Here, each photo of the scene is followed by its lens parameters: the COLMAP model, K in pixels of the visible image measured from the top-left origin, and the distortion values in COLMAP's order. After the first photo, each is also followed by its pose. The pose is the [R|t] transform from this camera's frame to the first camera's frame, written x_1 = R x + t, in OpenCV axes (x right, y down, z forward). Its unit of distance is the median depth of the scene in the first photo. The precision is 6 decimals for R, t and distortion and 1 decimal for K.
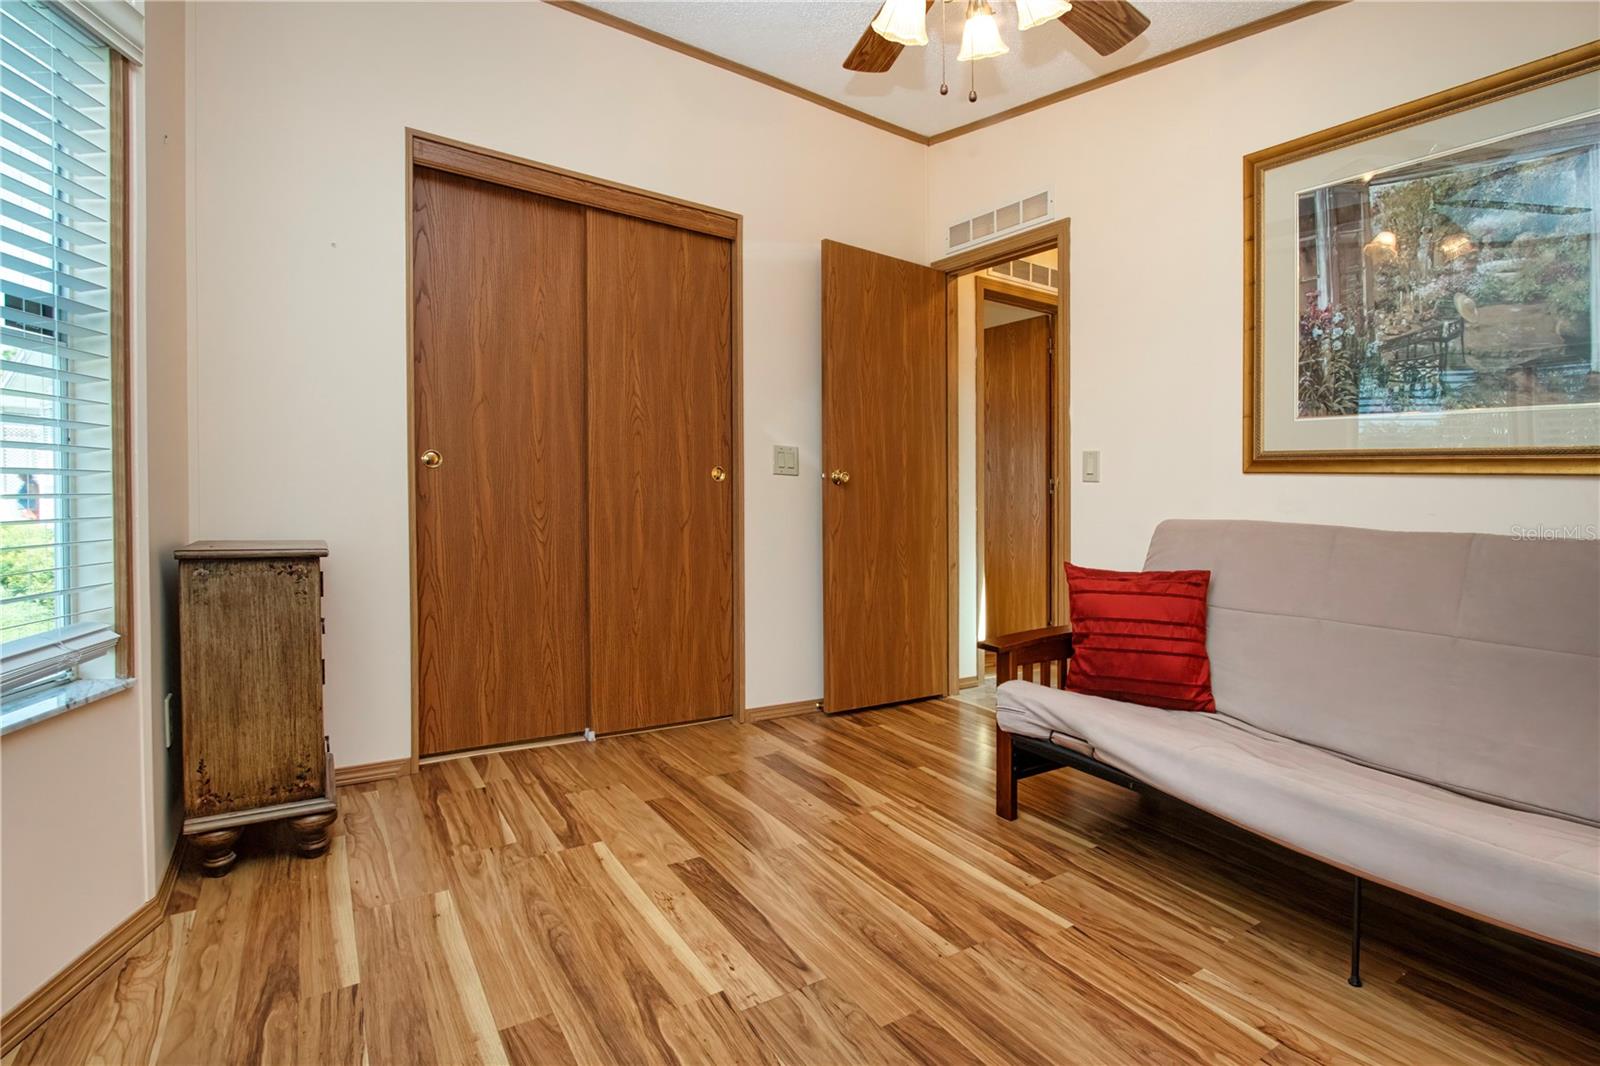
lens RADIAL K [[783.3, 0, 791.2], [0, 783.3, 492.8], [0, 0, 1]] dist [-0.018445, 0.000027]
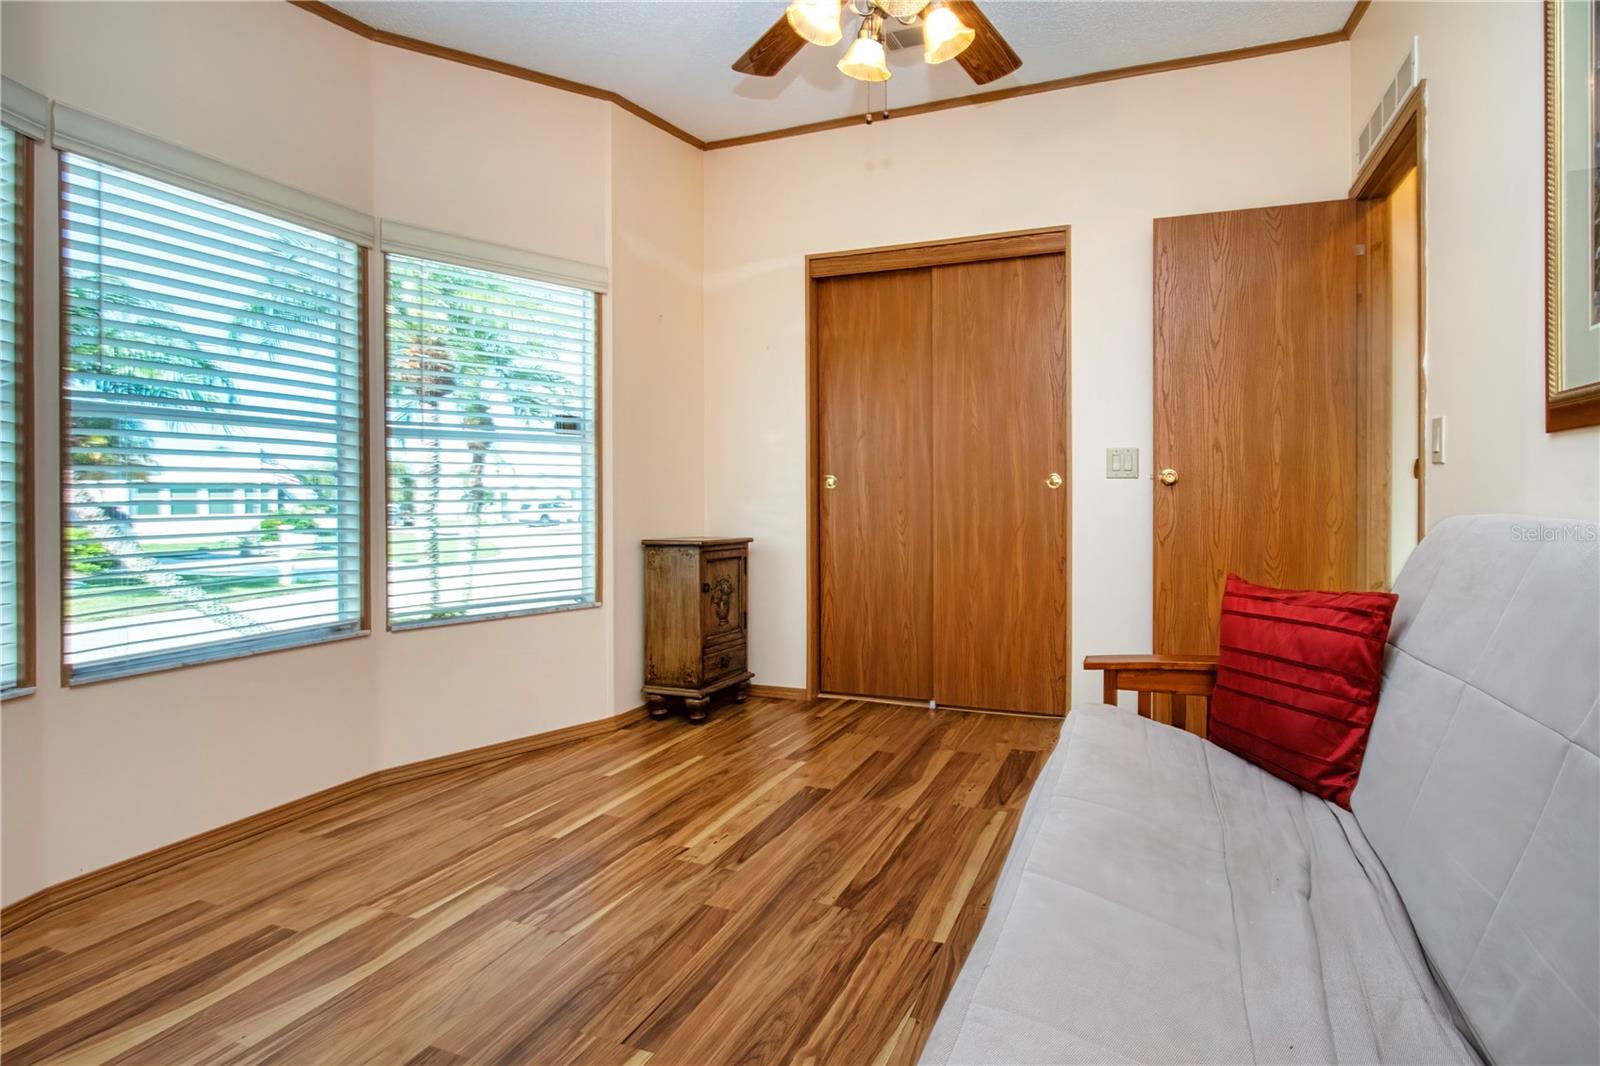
lens RADIAL K [[752.8, 0, 851.8], [0, 752.8, 502.0], [0, 0, 1]] dist [-0.019815, -0.000529]
pose [[0.580596, -0.031780, -0.813571, 0.707970], [0.023778, 0.999474, -0.022073, 0.025155], [0.813845, -0.006530, 0.581046, 0.258373]]
